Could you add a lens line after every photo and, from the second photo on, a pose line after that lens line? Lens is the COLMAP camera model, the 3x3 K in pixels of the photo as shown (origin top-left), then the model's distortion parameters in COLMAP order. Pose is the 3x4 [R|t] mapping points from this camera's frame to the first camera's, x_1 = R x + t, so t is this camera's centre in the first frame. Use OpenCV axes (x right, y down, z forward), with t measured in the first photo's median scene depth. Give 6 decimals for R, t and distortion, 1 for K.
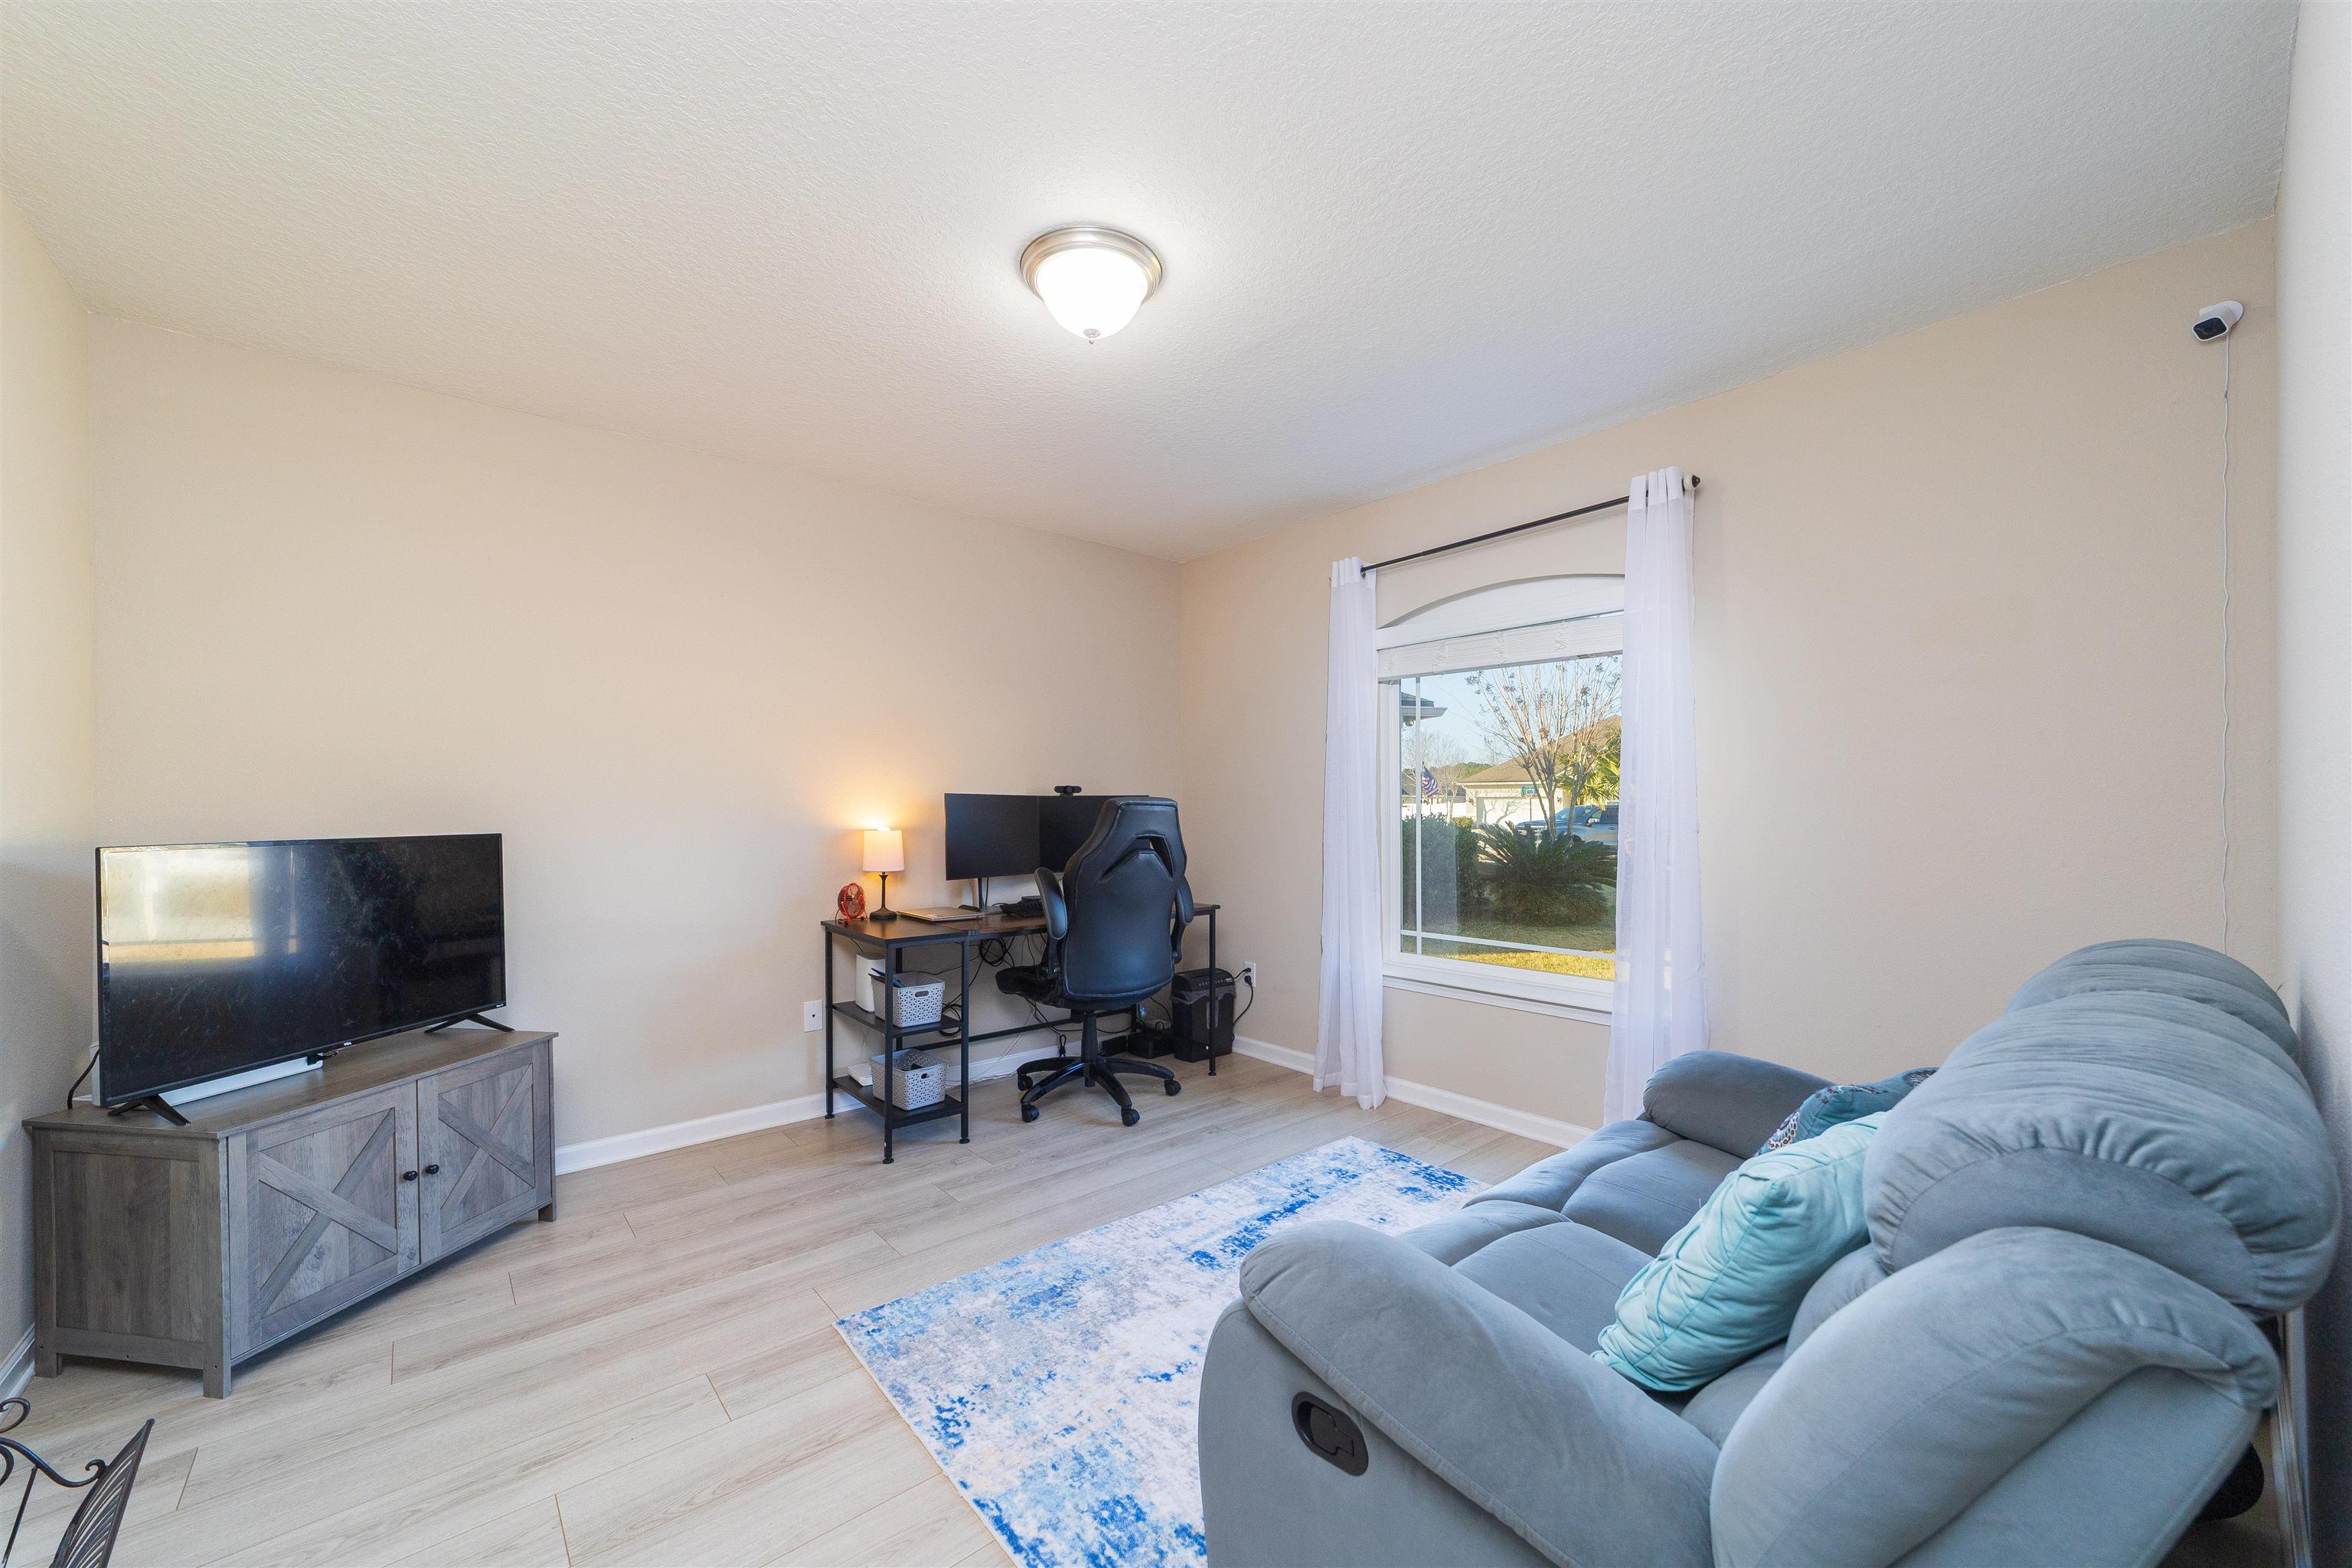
lens RADIAL K [[903.1, 0, 1176.9], [0, 903.1, 804.9], [0, 0, 1]] dist [0.001912, 0.004925]
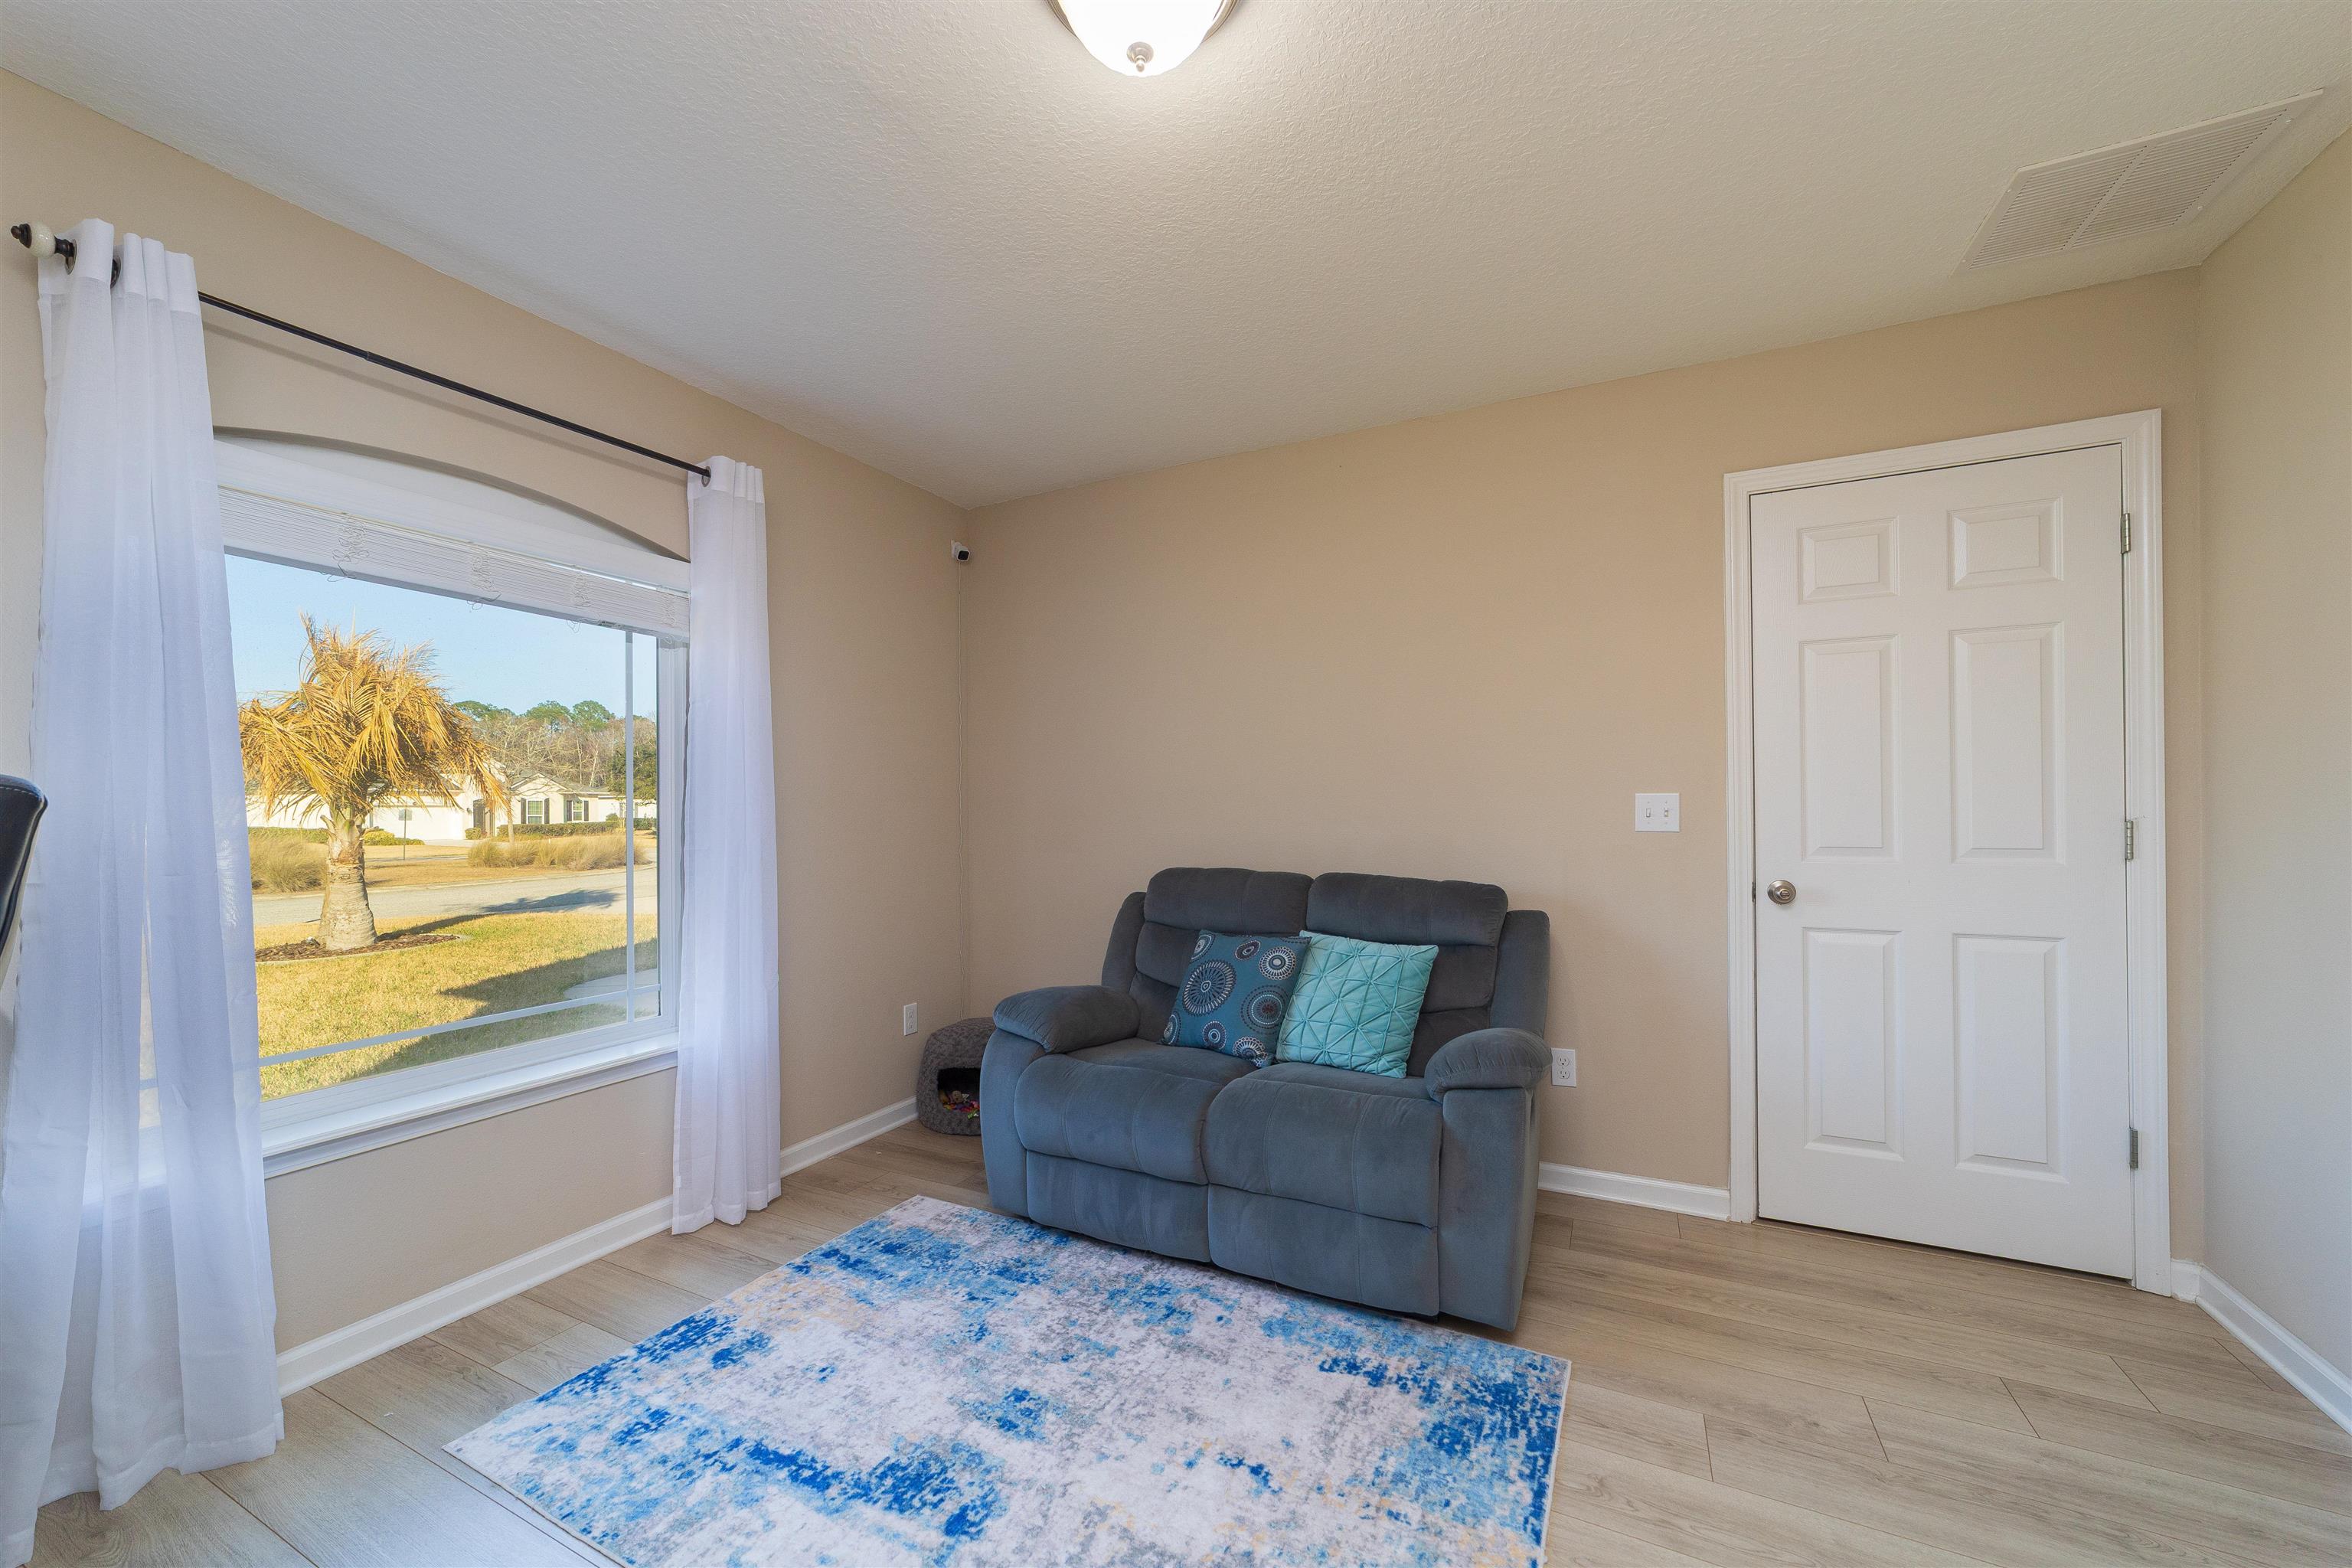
lens RADIAL K [[903.1, 0, 1172.4], [0, 903.1, 802.4], [0, 0, 1]] dist [0.001912, 0.004925]
pose [[-0.386543, 0.012062, 0.922193, -0.874256], [0.000088, 0.999915, -0.013041, 0.007909], [-0.922272, -0.004960, -0.386511, 1.573402]]
